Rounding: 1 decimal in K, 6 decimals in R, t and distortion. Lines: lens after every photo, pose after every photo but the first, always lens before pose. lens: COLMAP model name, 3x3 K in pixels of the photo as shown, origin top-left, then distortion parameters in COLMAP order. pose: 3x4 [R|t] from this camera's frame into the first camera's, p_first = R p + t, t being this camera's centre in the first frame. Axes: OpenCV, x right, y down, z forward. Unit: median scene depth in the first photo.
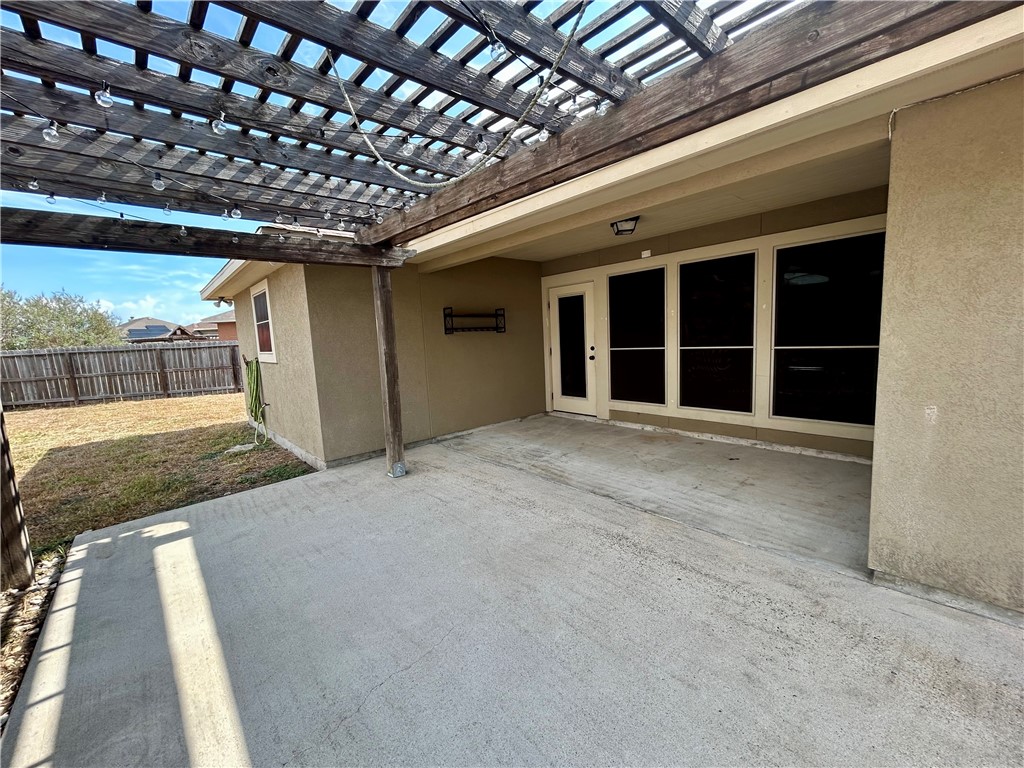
lens RADIAL K [[416.5, 0, 512.0], [0, 416.5, 385.9], [0, 0, 1]] dist [-0.001444, 0.000180]
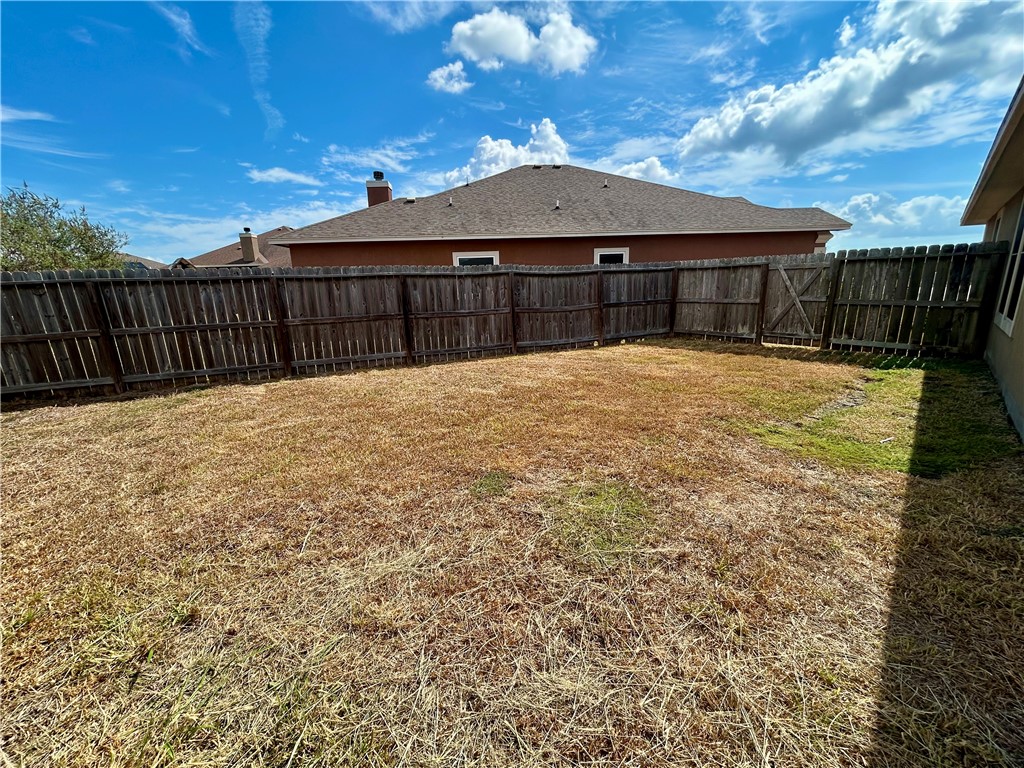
lens RADIAL K [[416.5, 0, 512.5], [0, 416.5, 383.8], [0, 0, 1]] dist [-0.001444, 0.000180]
pose [[0.998344, 0.001858, 0.057494, -0.606047], [-0.008243, 0.993784, 0.111016, -0.020937], [-0.056930, -0.111306, 0.992154, 0.486087]]
